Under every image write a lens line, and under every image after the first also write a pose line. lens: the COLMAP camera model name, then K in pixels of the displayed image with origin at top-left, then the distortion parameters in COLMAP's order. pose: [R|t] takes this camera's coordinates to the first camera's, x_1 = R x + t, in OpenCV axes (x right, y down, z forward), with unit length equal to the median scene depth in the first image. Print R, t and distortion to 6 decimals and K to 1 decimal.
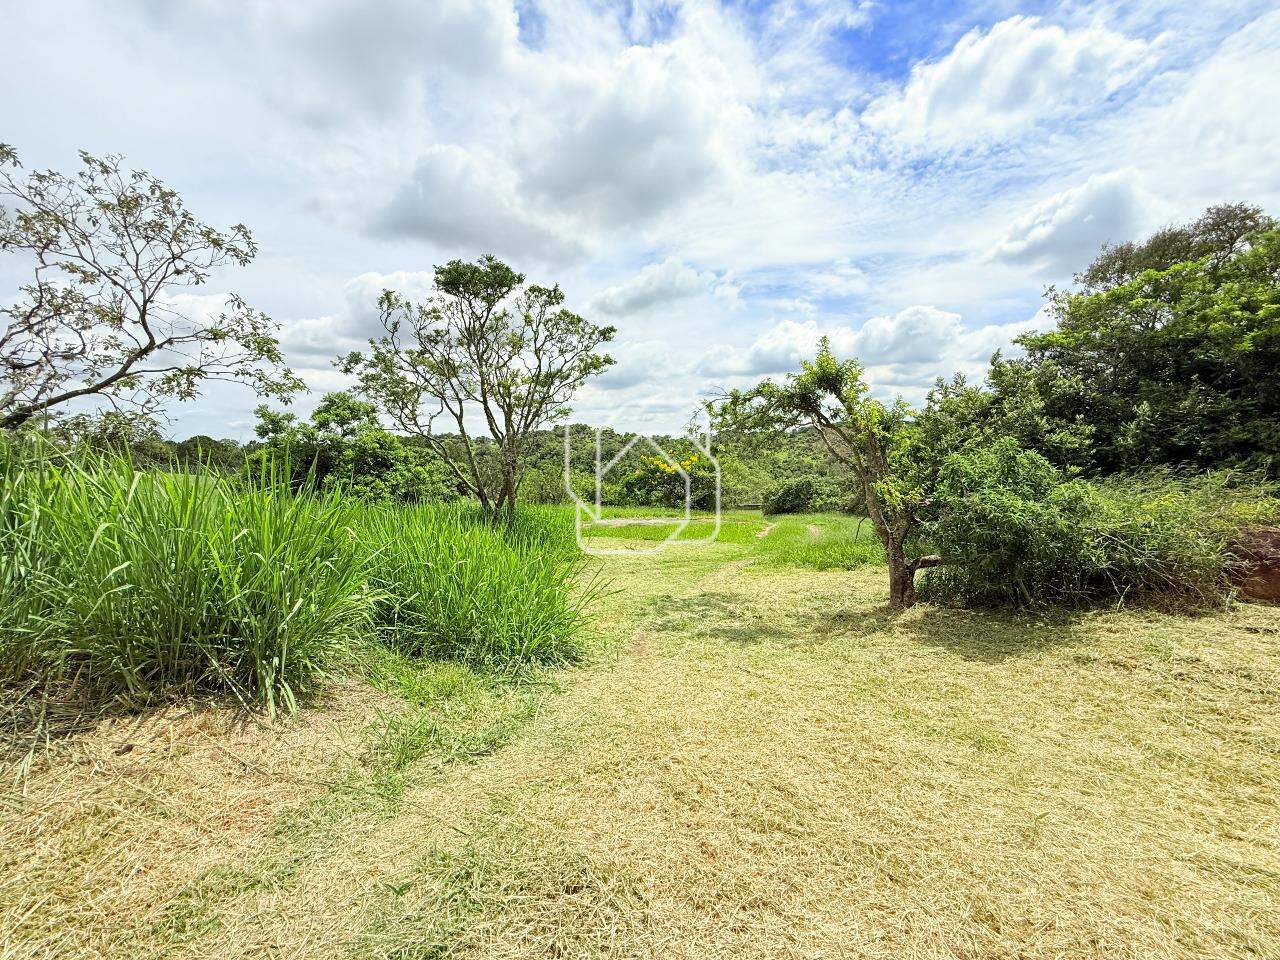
lens RADIAL K [[507.4, 0, 635.8], [0, 507.4, 479.3], [0, 0, 1]] dist [-0.001445, 0.000646]
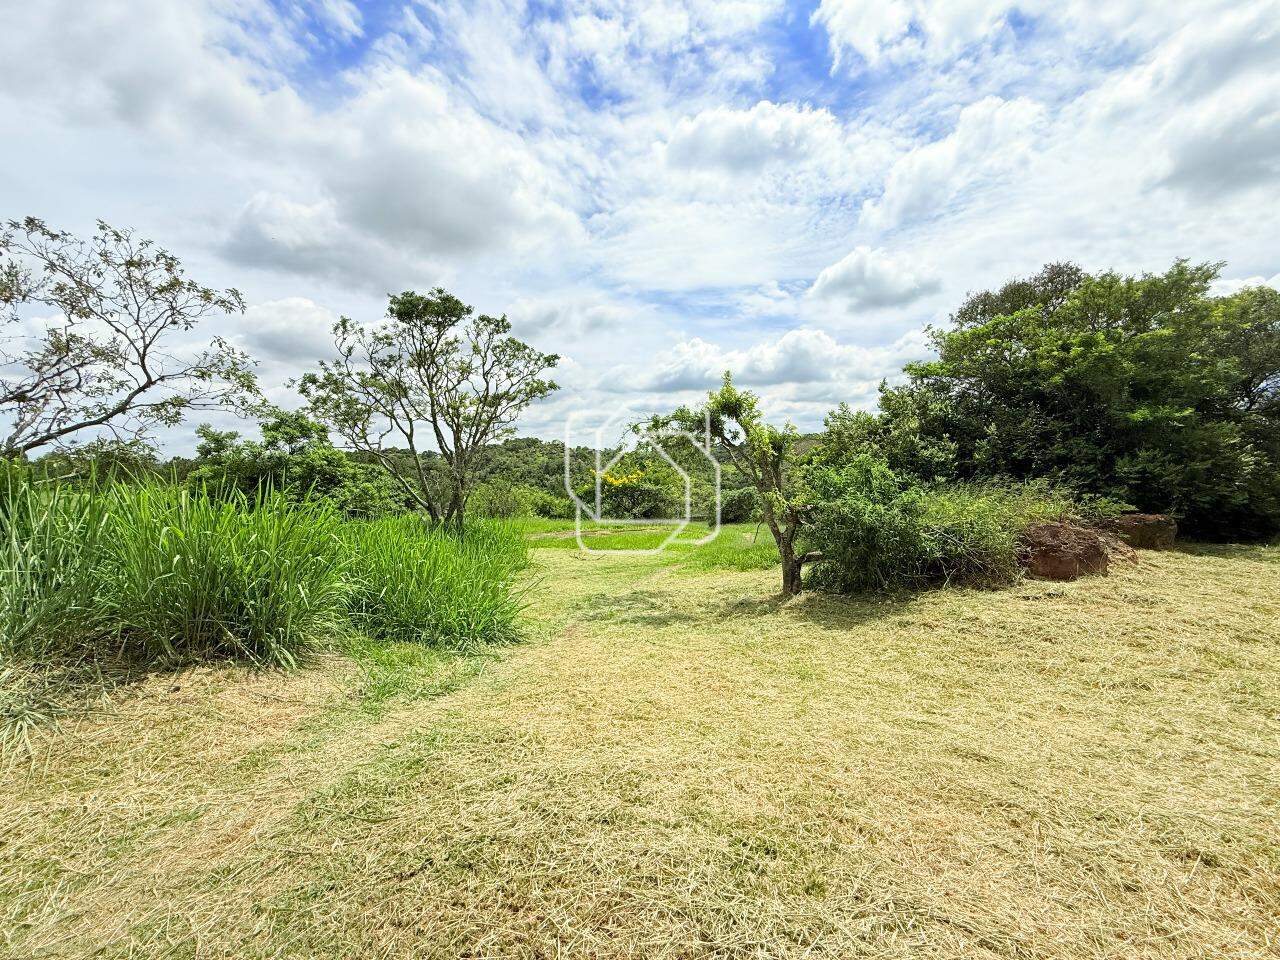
lens RADIAL K [[523.5, 0, 641.3], [0, 523.5, 474.2], [0, 0, 1]] dist [0.000705, -0.000198]
pose [[0.995576, -0.008990, 0.093534, 0.050903], [0.012302, 0.999316, -0.034885, 0.003453], [-0.093156, 0.035881, 0.995005, -0.214154]]
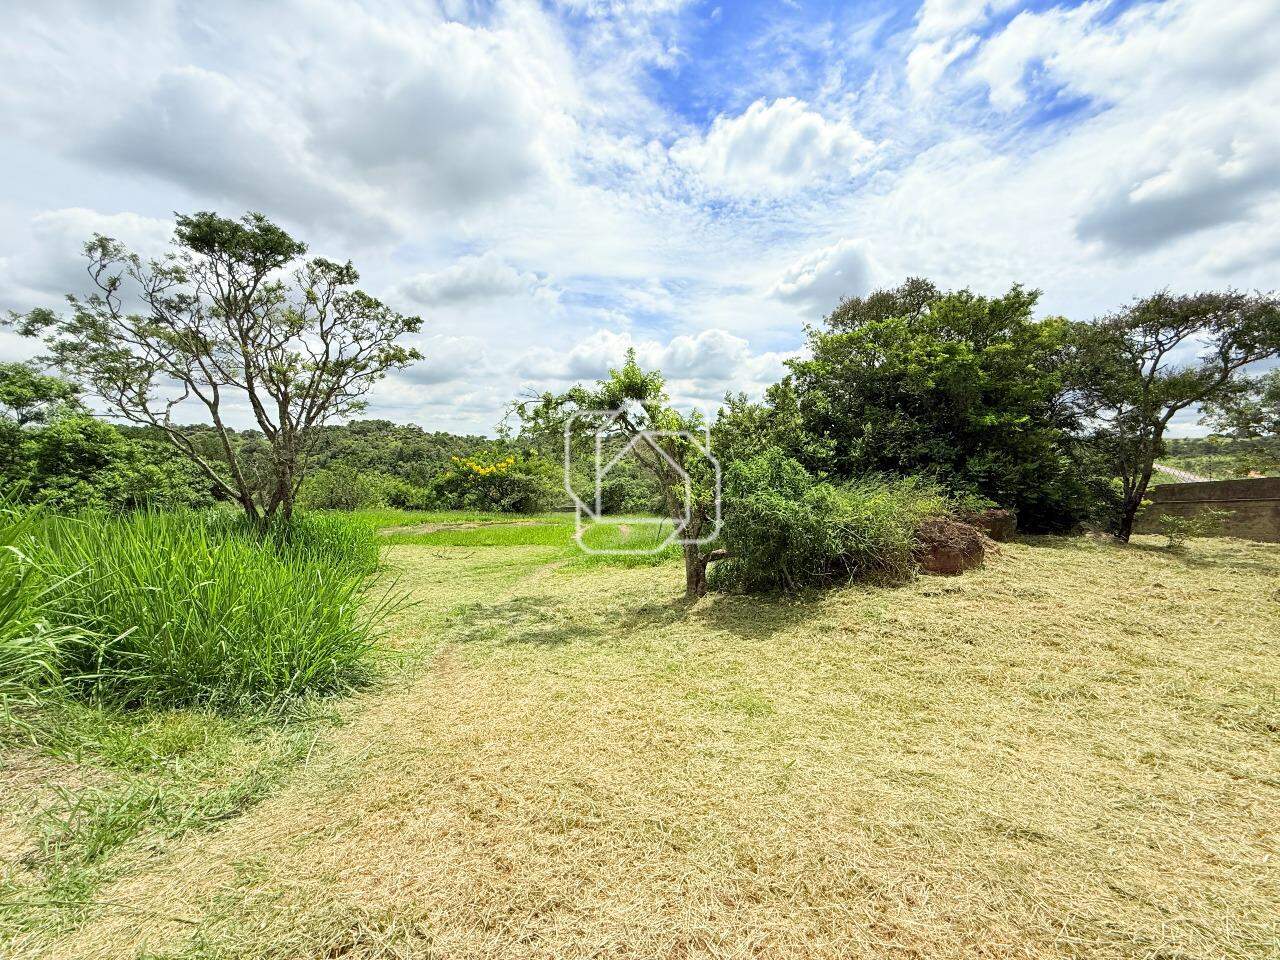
lens RADIAL K [[507.0, 0, 635.9], [0, 507.0, 479.6], [0, 0, 1]] dist [-0.000712, 0.000471]
pose [[0.938275, 0.003820, 0.345869, 0.014093], [-0.002273, 0.999986, -0.004877, -0.000398], [-0.345882, 0.003790, 0.938270, 0.000021]]
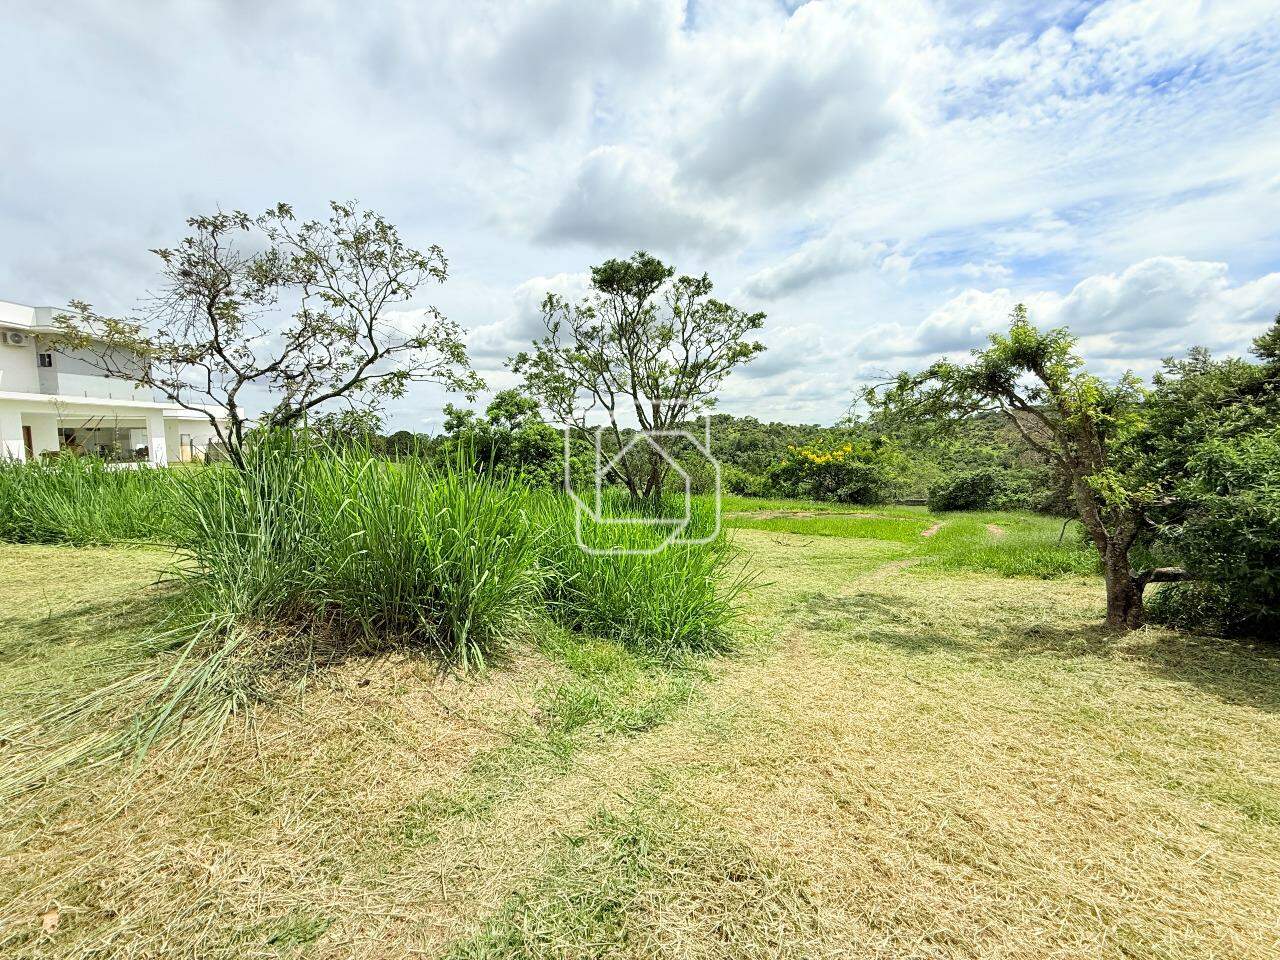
lens RADIAL K [[506.9, 0, 635.8], [0, 506.9, 480.0], [0, 0, 1]] dist [-0.000930, 0.000500]
pose [[0.962142, 0.013908, -0.272194, -0.015423], [-0.008639, 0.999752, 0.020546, 0.002429], [0.272412, -0.017416, 0.962023, 0.000101]]
